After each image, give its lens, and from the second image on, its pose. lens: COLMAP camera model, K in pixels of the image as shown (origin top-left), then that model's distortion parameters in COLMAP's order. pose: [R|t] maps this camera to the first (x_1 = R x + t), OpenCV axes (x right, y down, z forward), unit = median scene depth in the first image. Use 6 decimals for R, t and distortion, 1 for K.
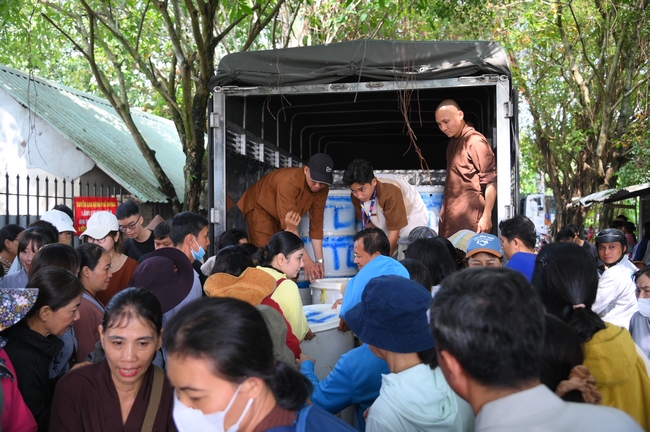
lens RADIAL K [[642.2, 0, 327.9], [0, 642.2, 215.5], [0, 0, 1]] dist [-0.020732, 0.000000]
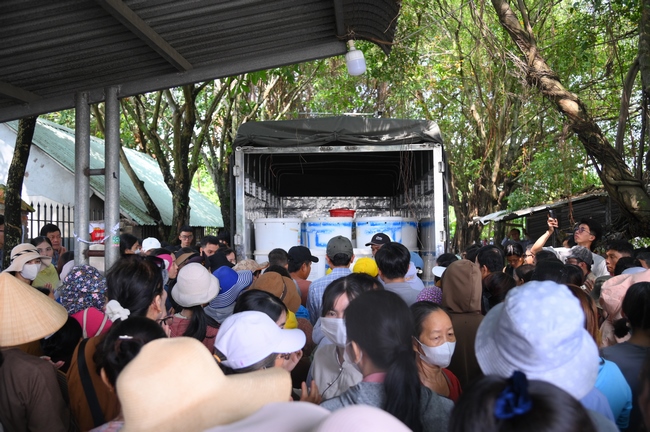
lens RADIAL K [[642.2, 0, 320.9], [0, 642.2, 217.6], [0, 0, 1]] dist [-0.020732, 0.000000]
pose [[0.989529, -0.002355, 0.144315, -0.196027], [0.004383, 0.999896, -0.013738, -0.027056], [-0.144267, 0.014227, 0.989436, -0.400016]]
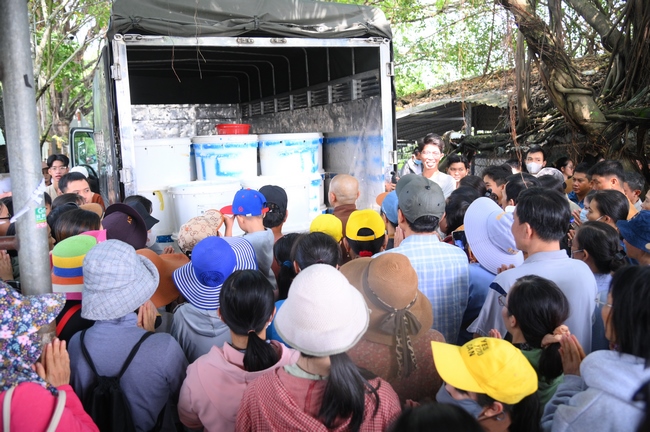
lens RADIAL K [[642.2, 0, 328.1], [0, 642.2, 213.8], [0, 0, 1]] dist [-0.020732, 0.000000]
pose [[0.861693, -0.089892, 0.499405, -0.390867], [0.024696, 0.990446, 0.135669, -0.062755], [-0.506829, -0.104572, 0.855680, 0.037164]]
